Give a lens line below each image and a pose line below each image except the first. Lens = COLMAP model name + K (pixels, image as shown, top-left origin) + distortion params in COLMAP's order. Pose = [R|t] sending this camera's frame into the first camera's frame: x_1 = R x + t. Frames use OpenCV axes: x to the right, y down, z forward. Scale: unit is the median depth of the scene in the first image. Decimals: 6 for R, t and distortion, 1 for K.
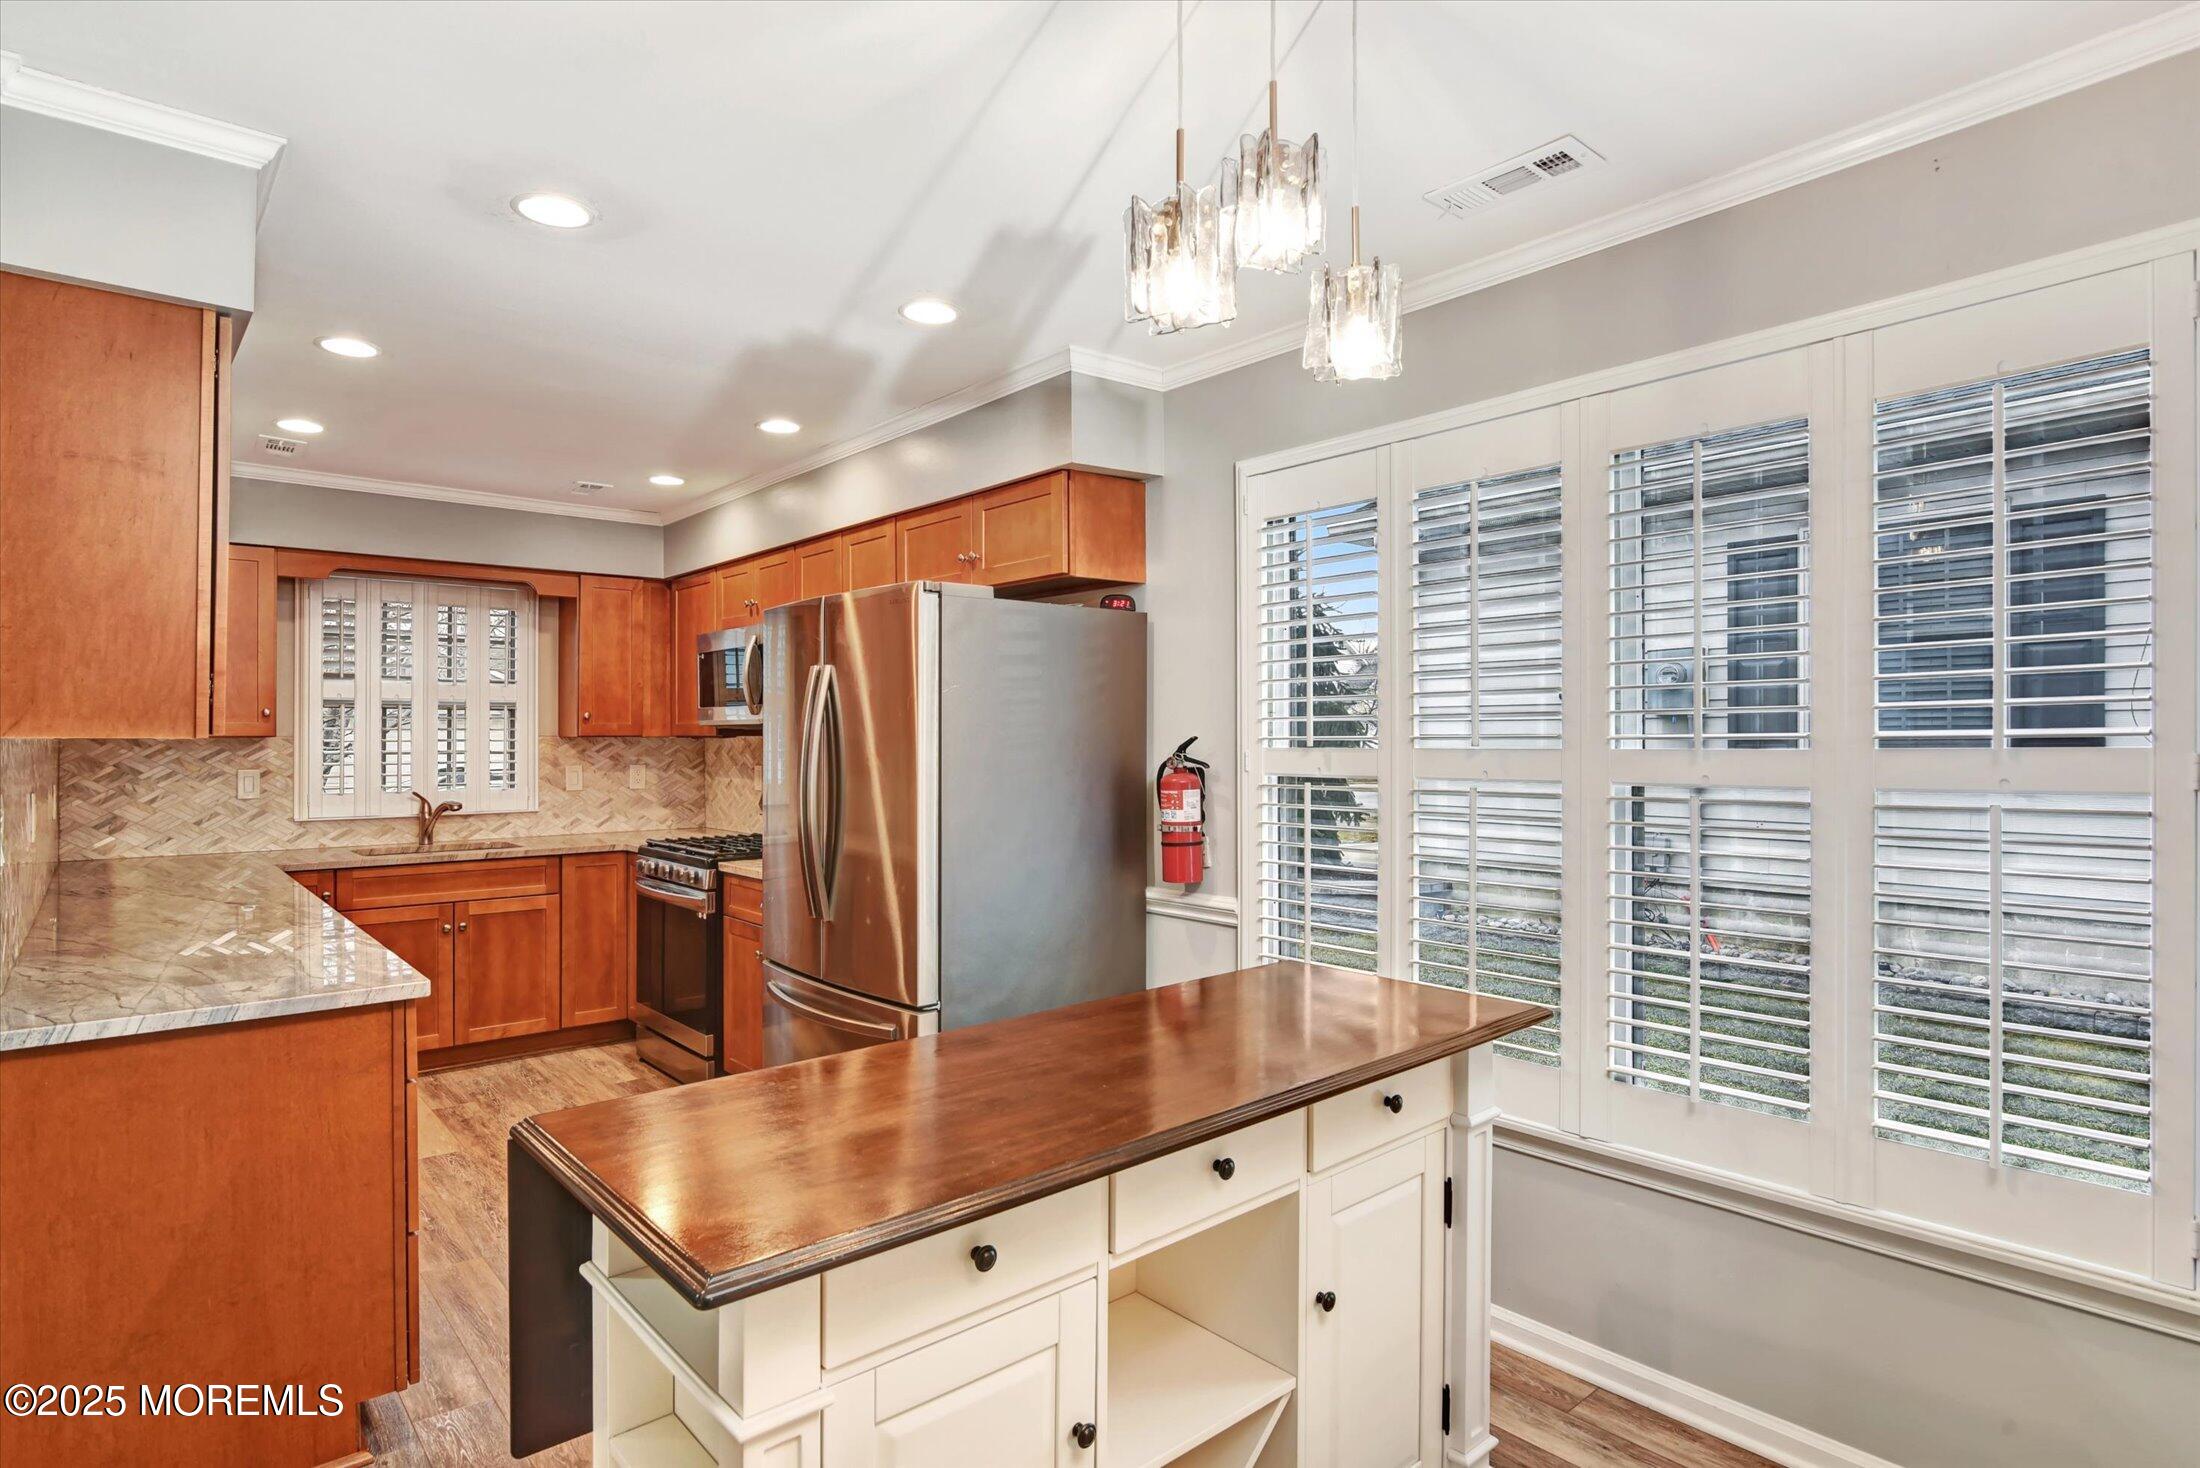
lens RADIAL K [[1156.6, 0, 1083.2], [0, 1156.6, 725.5], [0, 0, 1]] dist [-0.020765, -0.000250]
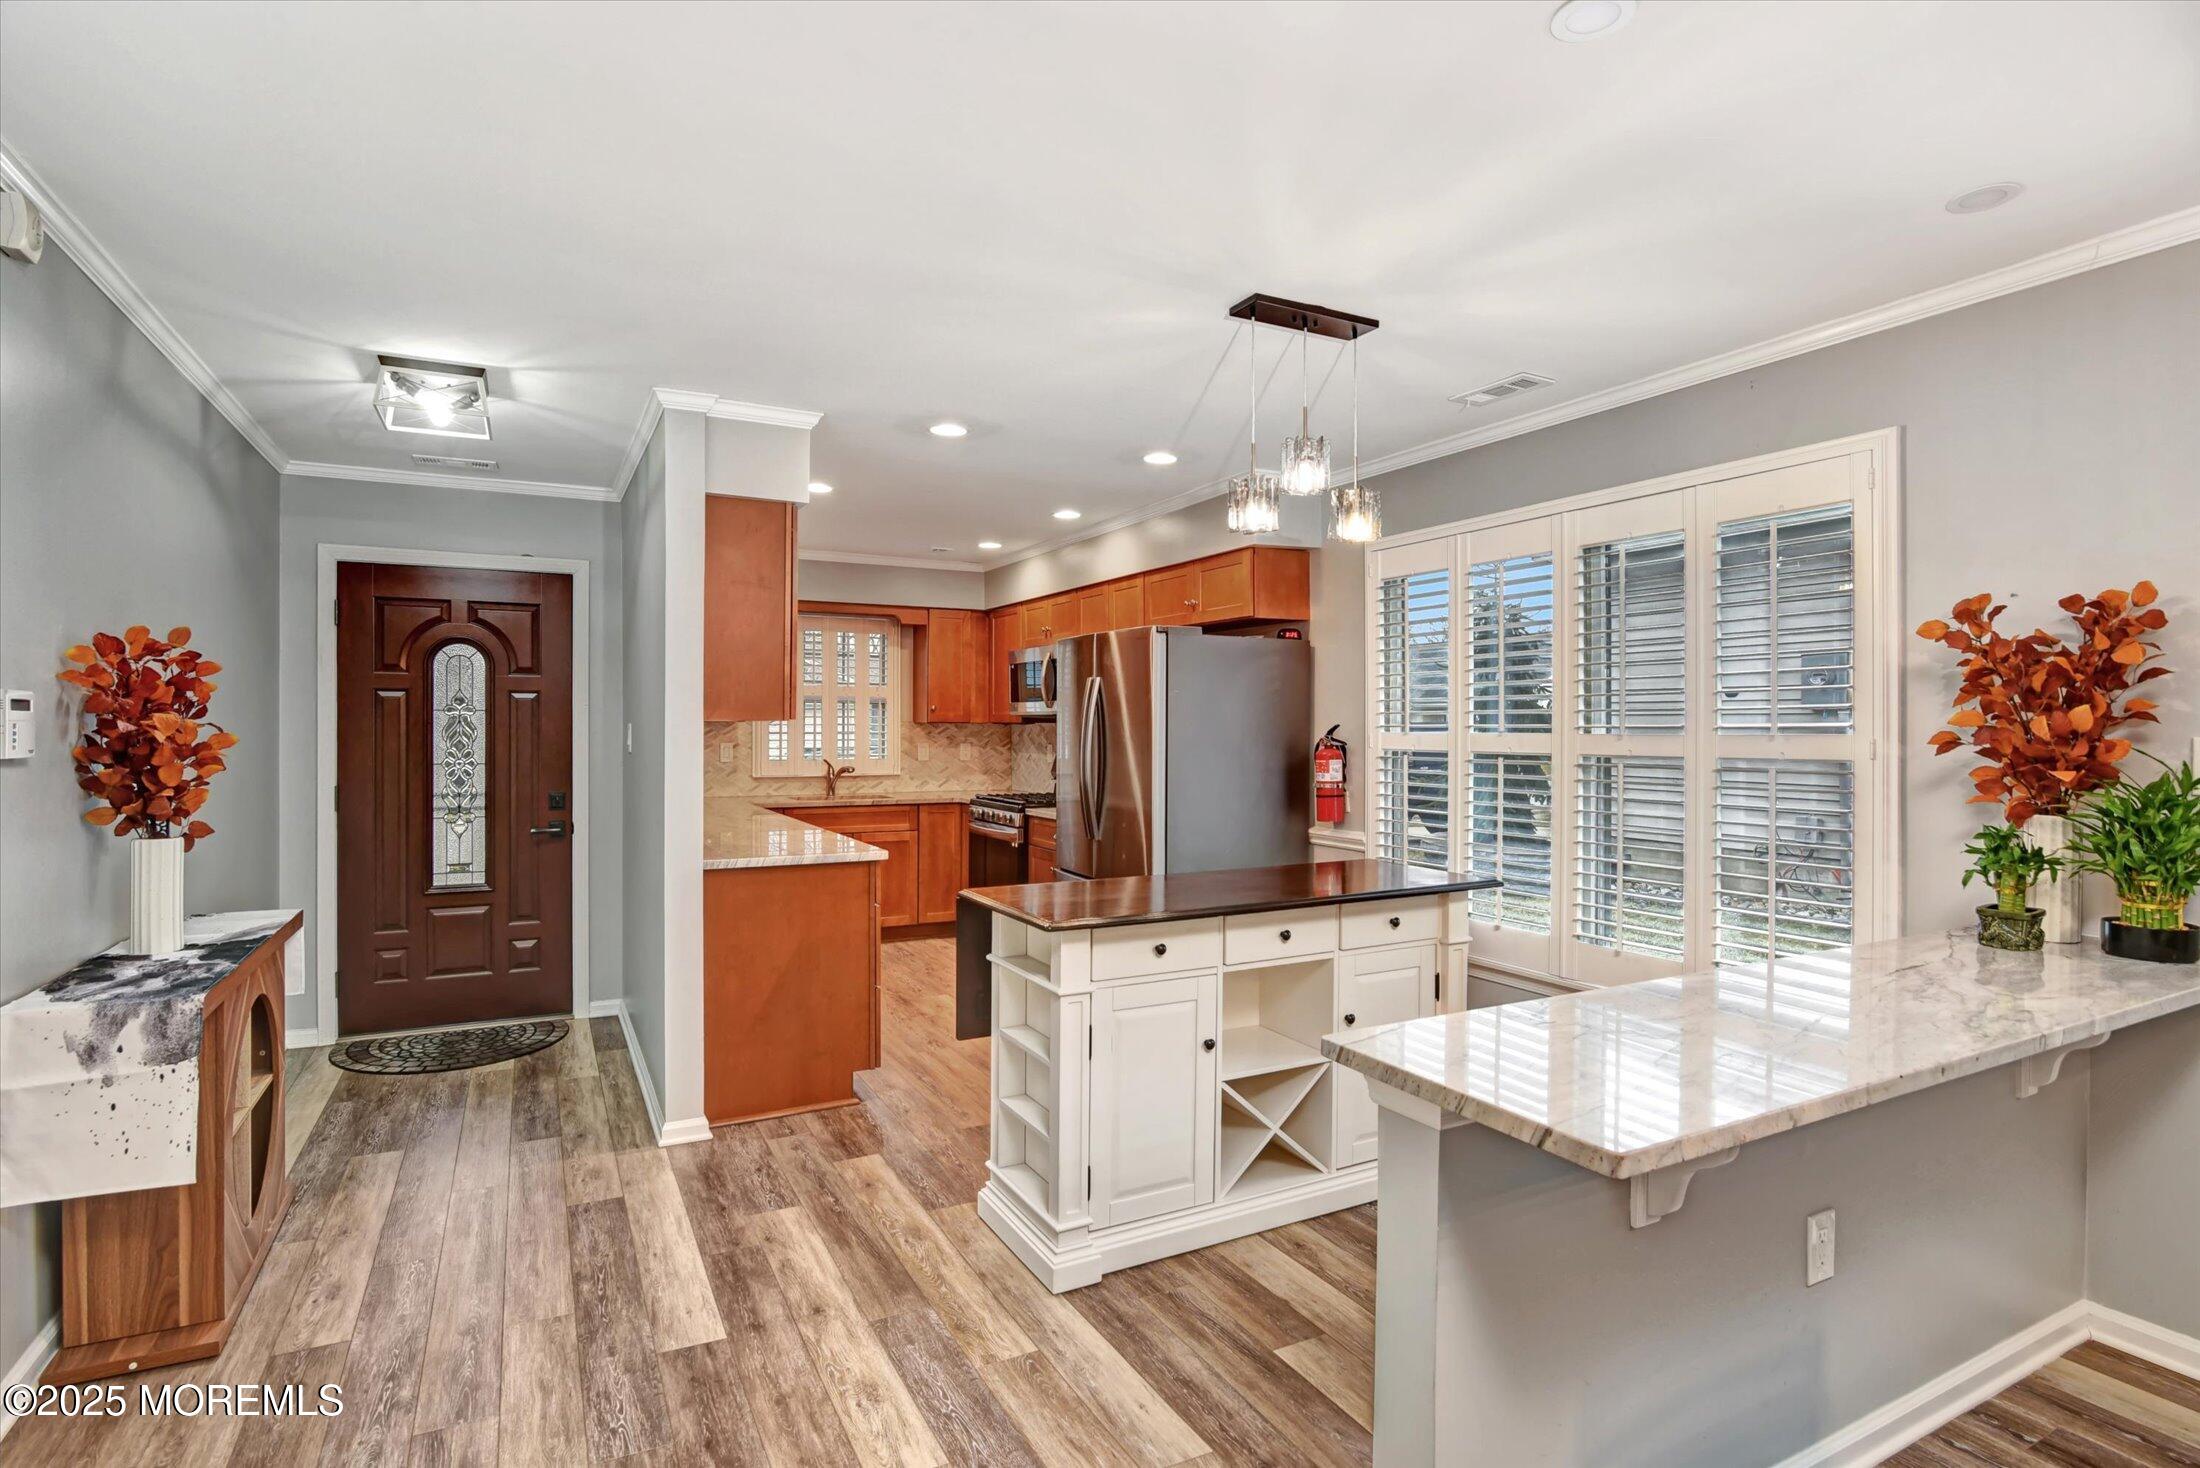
lens RADIAL K [[1098.1, 0, 1091.4], [0, 1098.1, 722.6], [0, 0, 1]] dist [-0.019907, -0.000810]
pose [[0.974308, 0.006338, -0.225132, 0.077795], [-0.004891, 0.999964, 0.006986, -0.000888], [0.225168, -0.005705, 0.974303, -0.335400]]
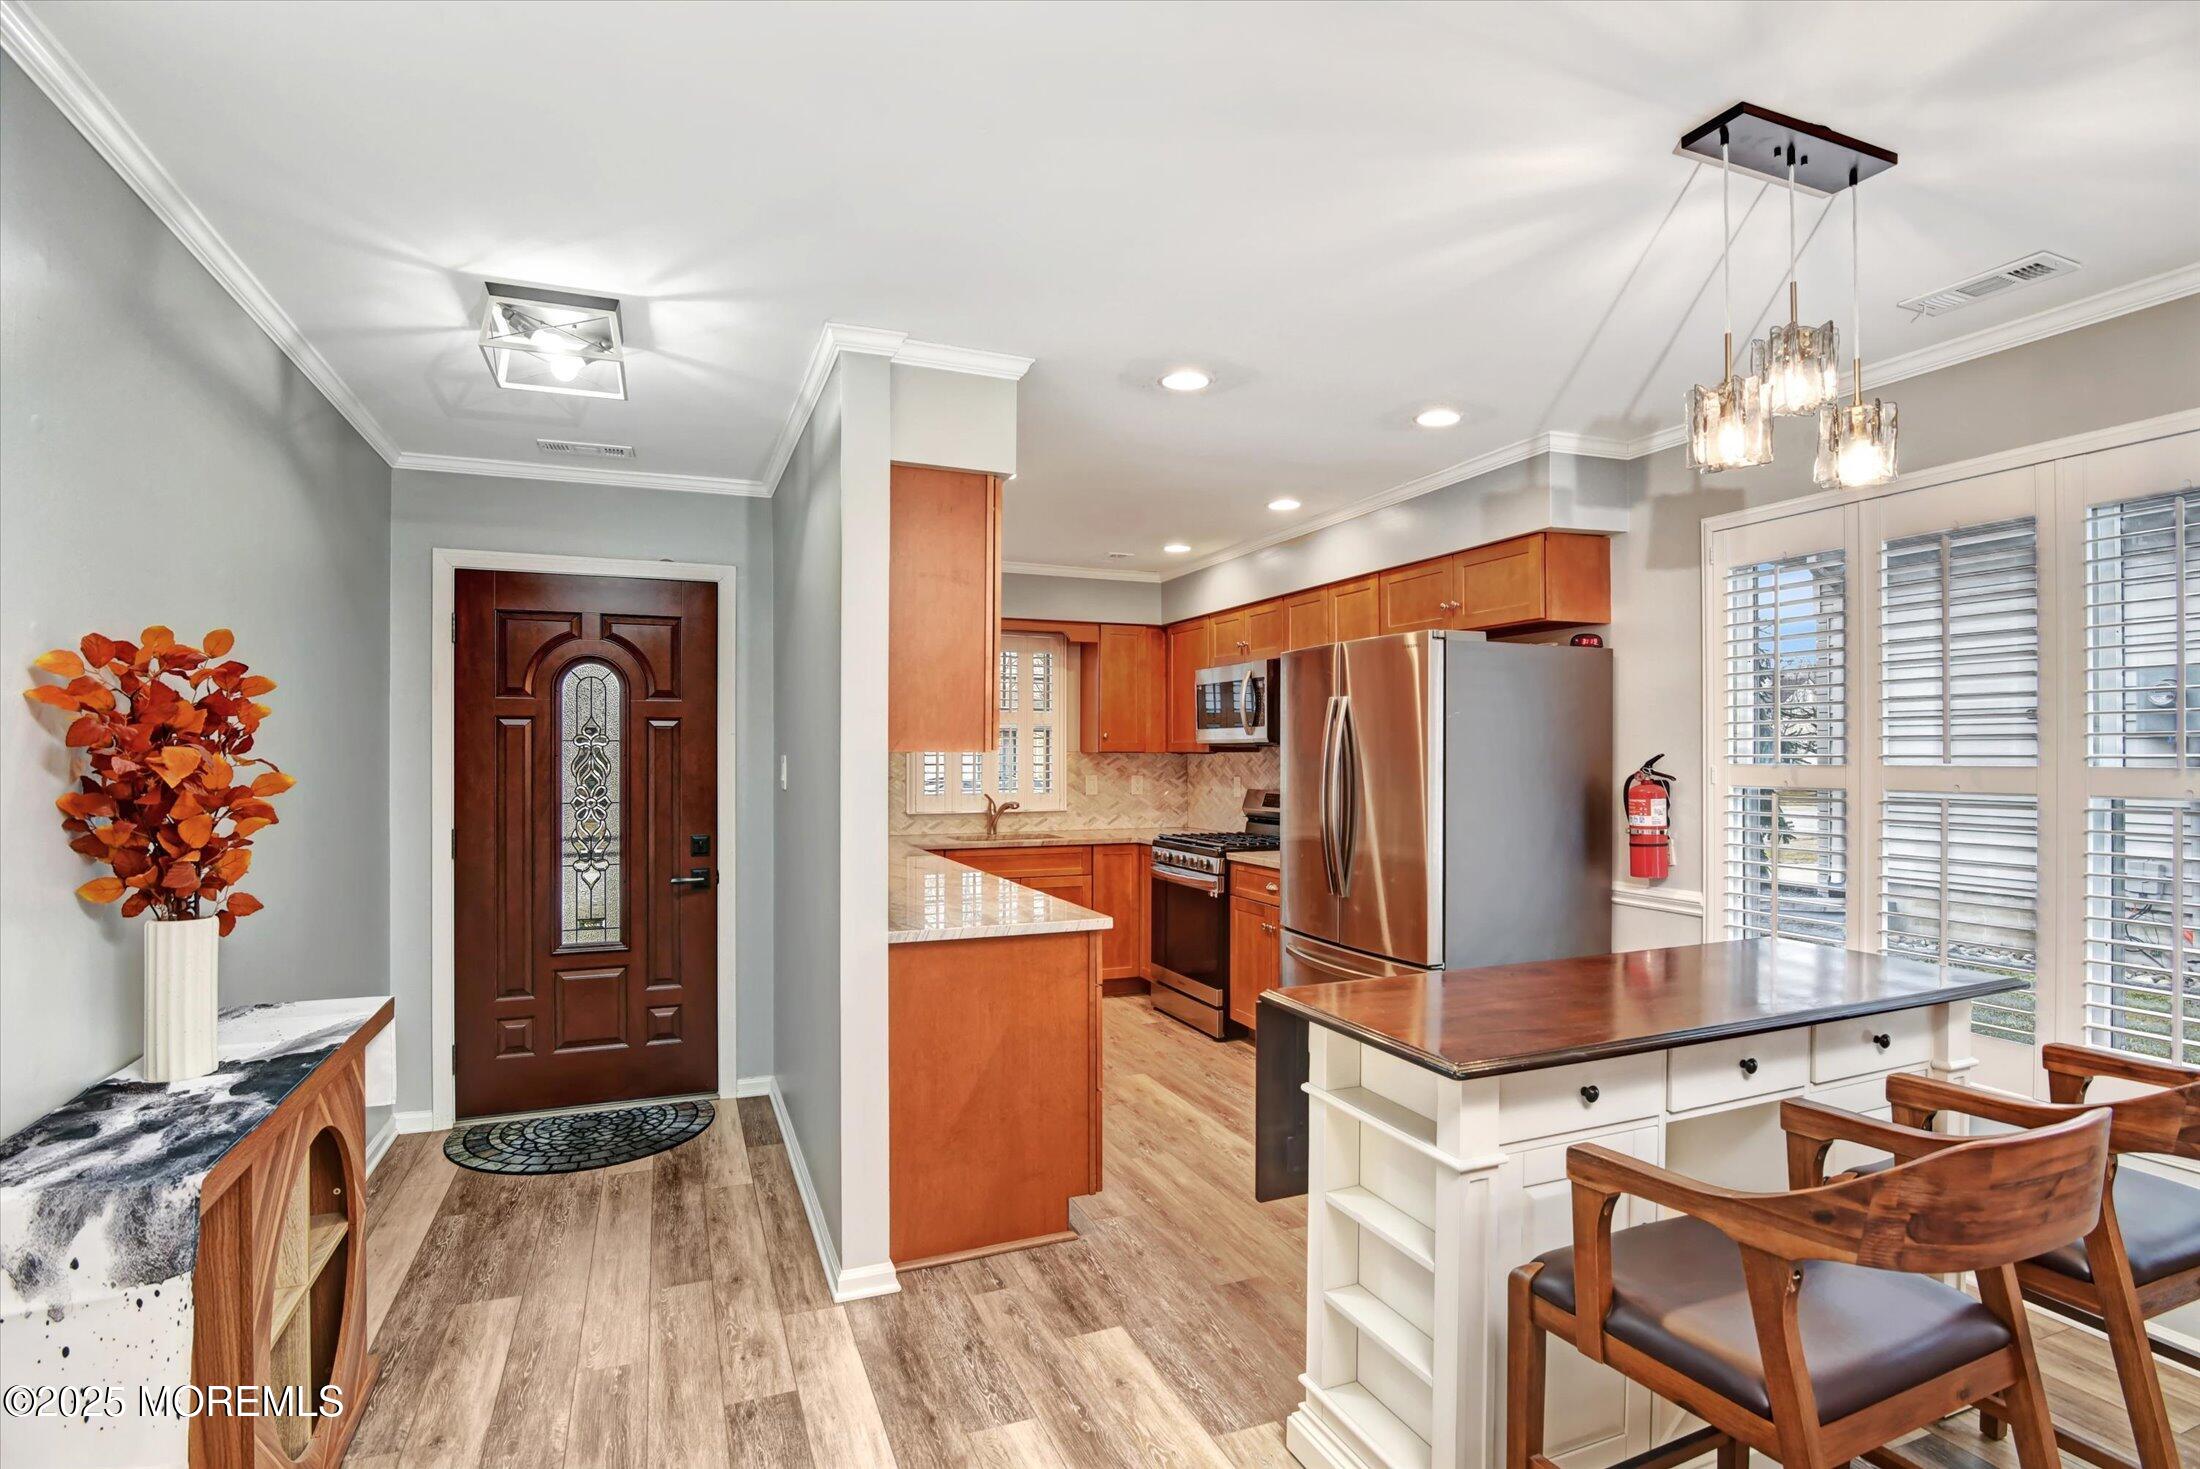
lens RADIAL K [[1089.1, 0, 1104.9], [0, 1089.1, 743.2], [0, 0, 1]] dist [-0.020417, 0.000868]
pose [[0.950514, 0.000569, -0.310683, -0.073343], [-0.000505, 1.000000, 0.000286, -0.000818], [0.310683, -0.000115, 0.950514, -0.164763]]
